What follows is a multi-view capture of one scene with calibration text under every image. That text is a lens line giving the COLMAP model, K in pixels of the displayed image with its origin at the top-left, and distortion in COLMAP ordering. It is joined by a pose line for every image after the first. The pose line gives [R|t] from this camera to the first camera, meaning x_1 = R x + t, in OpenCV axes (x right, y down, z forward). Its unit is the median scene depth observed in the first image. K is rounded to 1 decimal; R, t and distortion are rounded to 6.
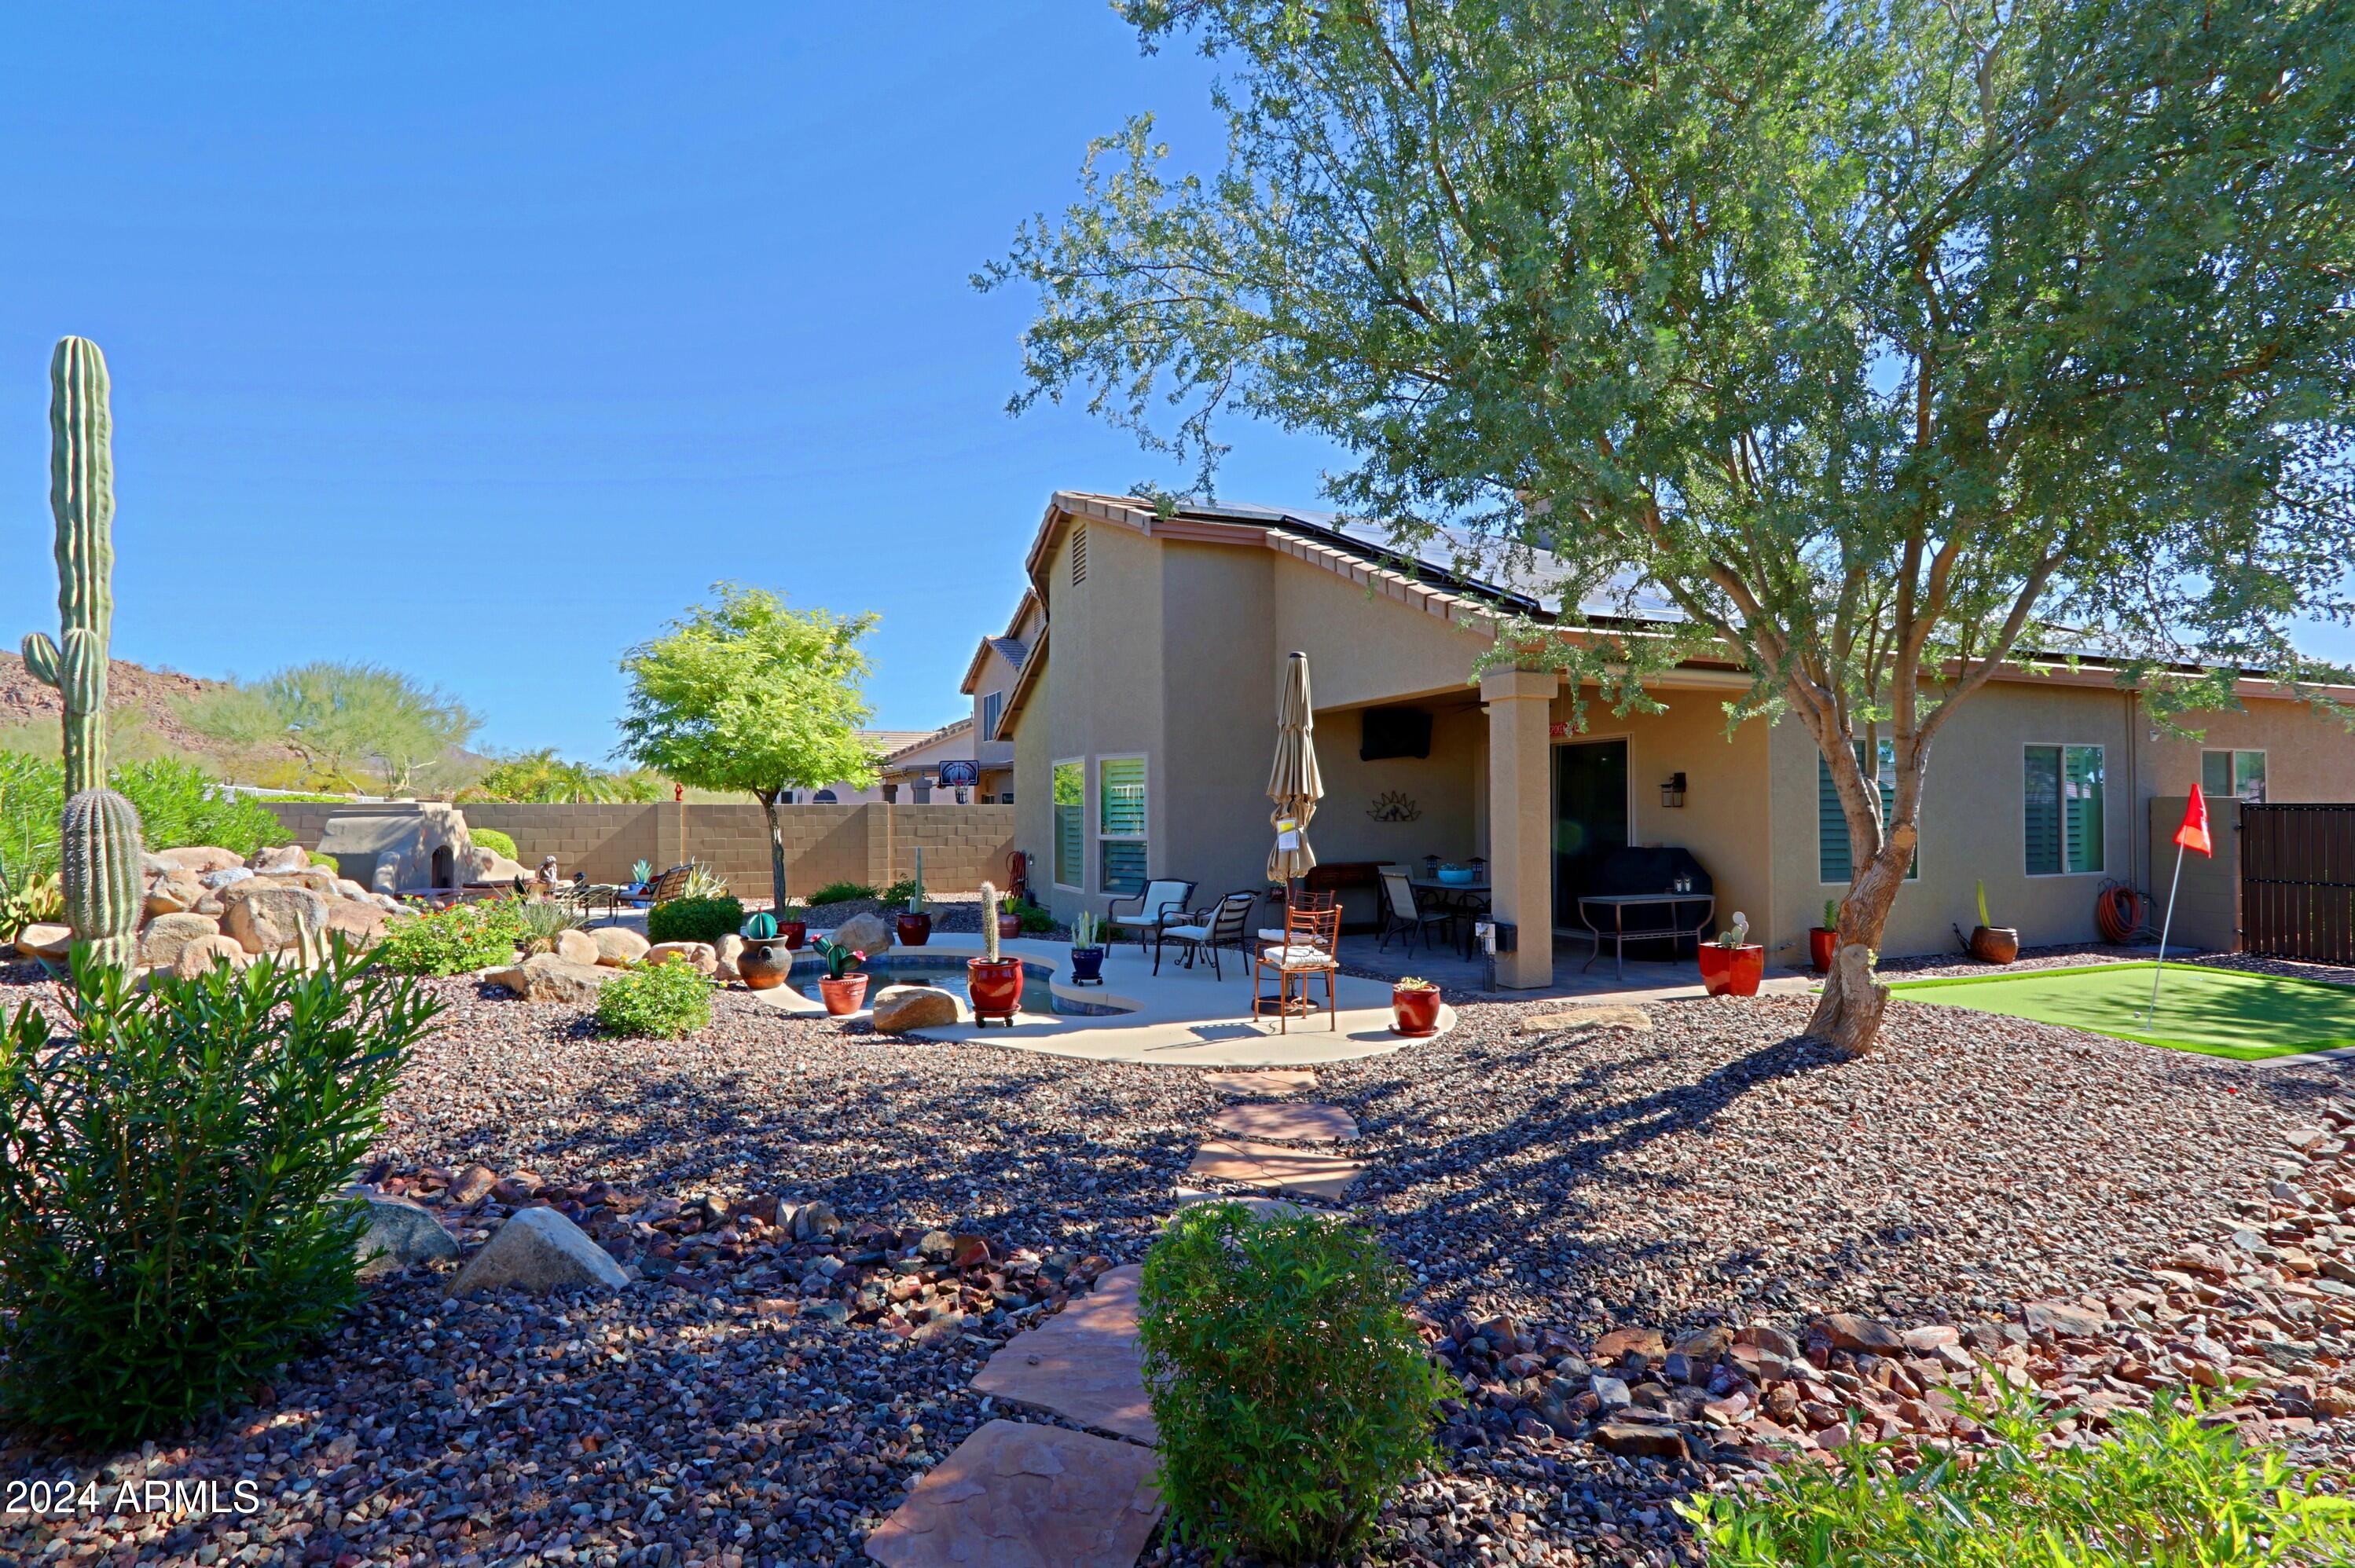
lens RADIAL K [[1116.4, 0, 1166.2], [0, 1116.4, 793.8], [0, 0, 1]] dist [-0.001160, -0.000205]
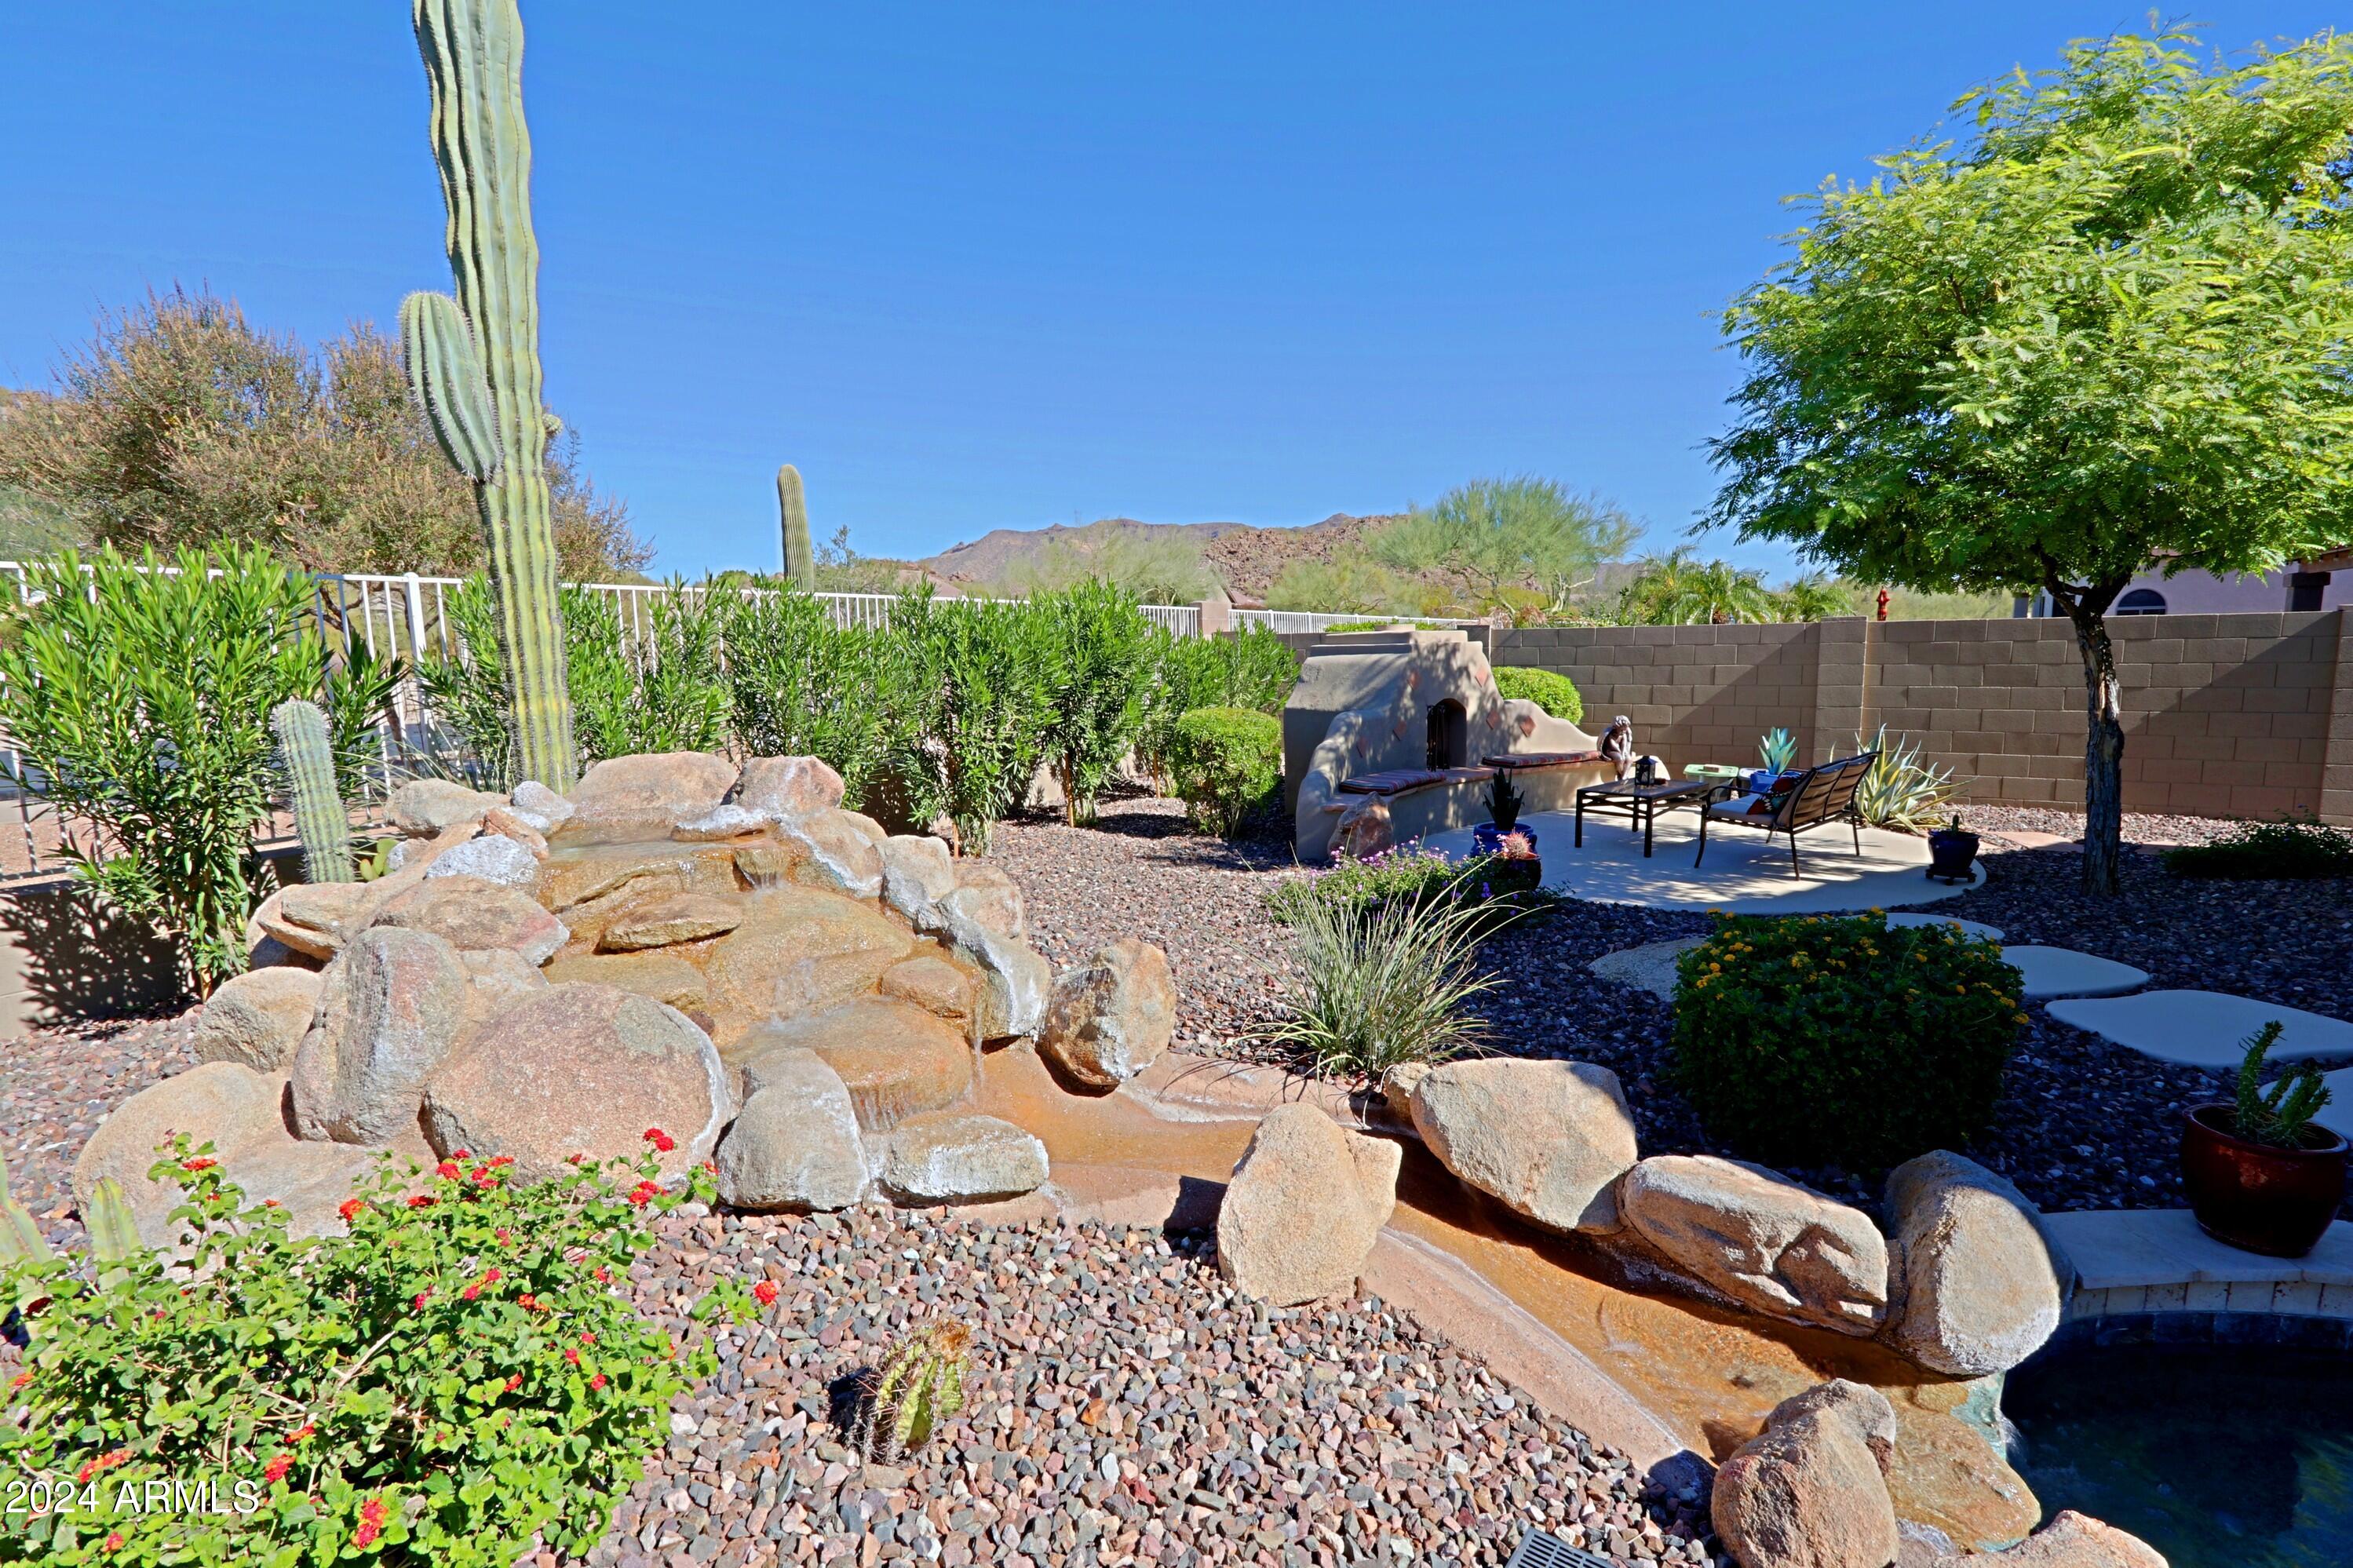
lens RADIAL K [[1115.6, 0, 1165.2], [0, 1115.6, 793.8], [0, 0, 1]] dist [-0.001160, -0.000205]
pose [[0.551587, 0.102087, -0.827847, -0.202545], [0.032406, 0.989110, 0.143565, 0.003979], [0.833488, -0.106016, 0.542272, 0.504377]]
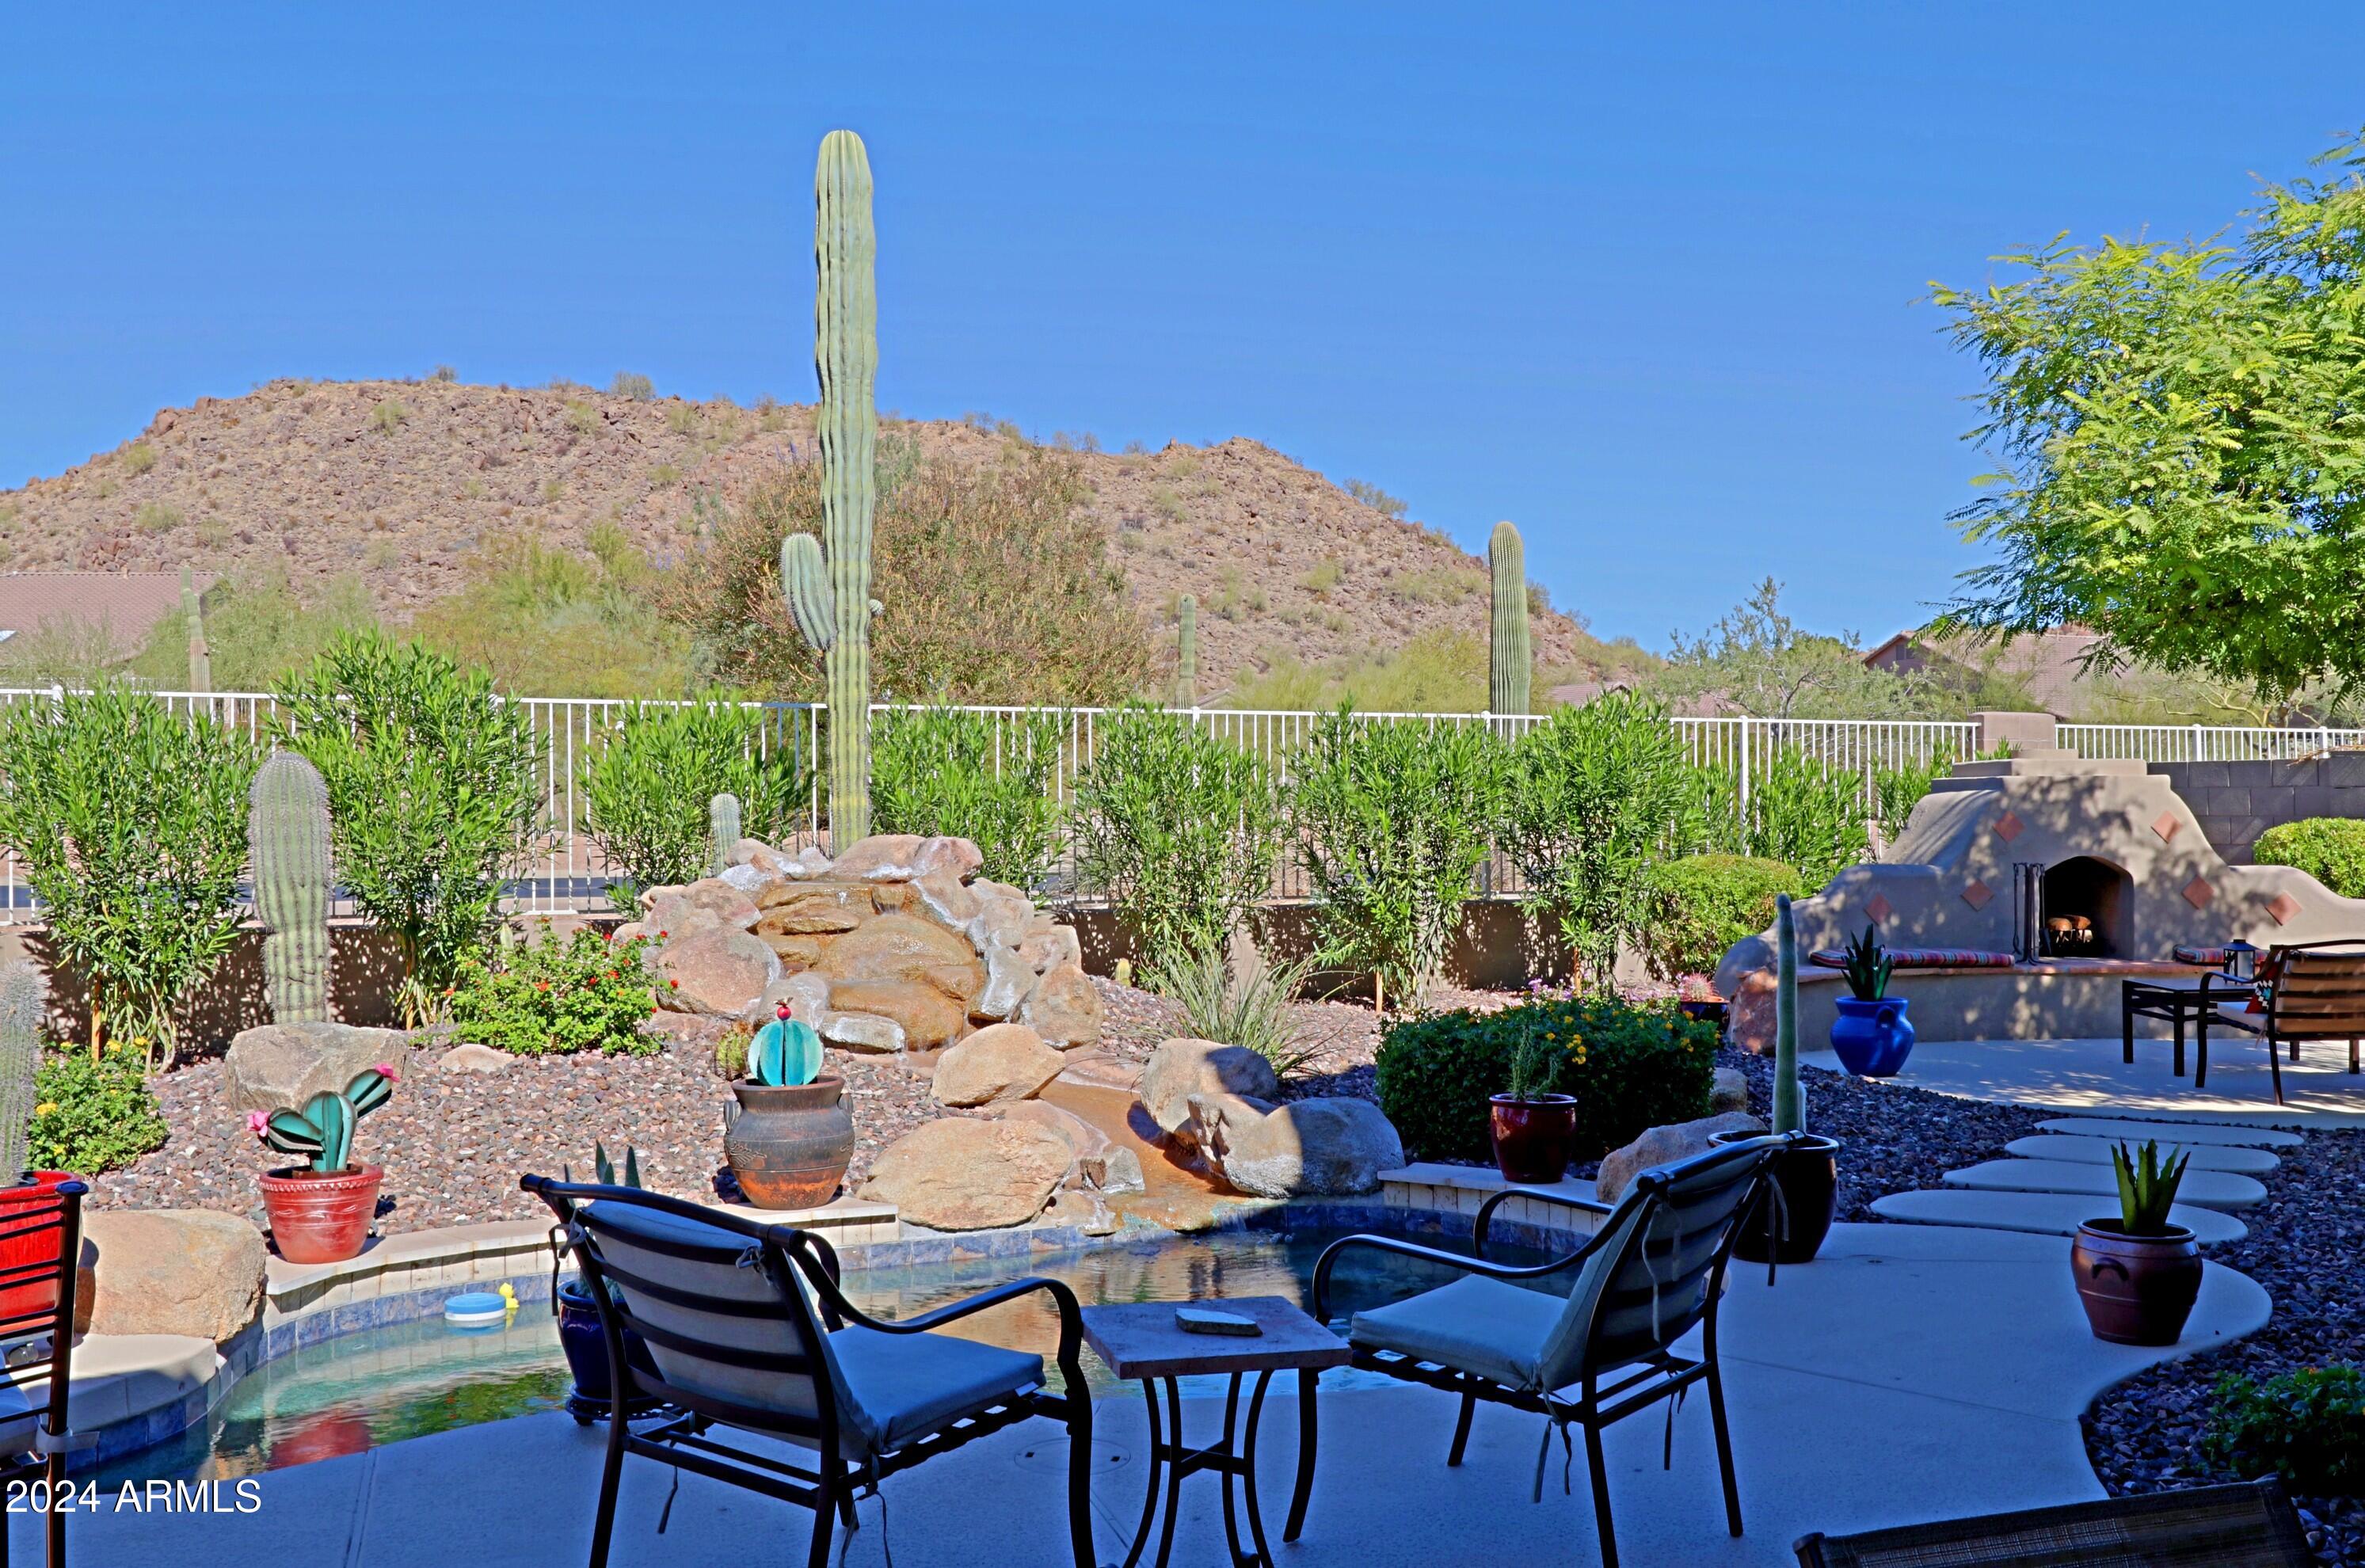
lens RADIAL K [[2345.4, 0, 1182.5], [0, 2345.4, 850.7], [0, 0, 1]] dist [0.053588, 0.003759]
pose [[-0.069396, 0.024650, -0.997285, 0.286395], [0.015806, 0.999596, 0.023607, 0.016423], [0.997464, -0.014125, -0.069758, 0.697029]]
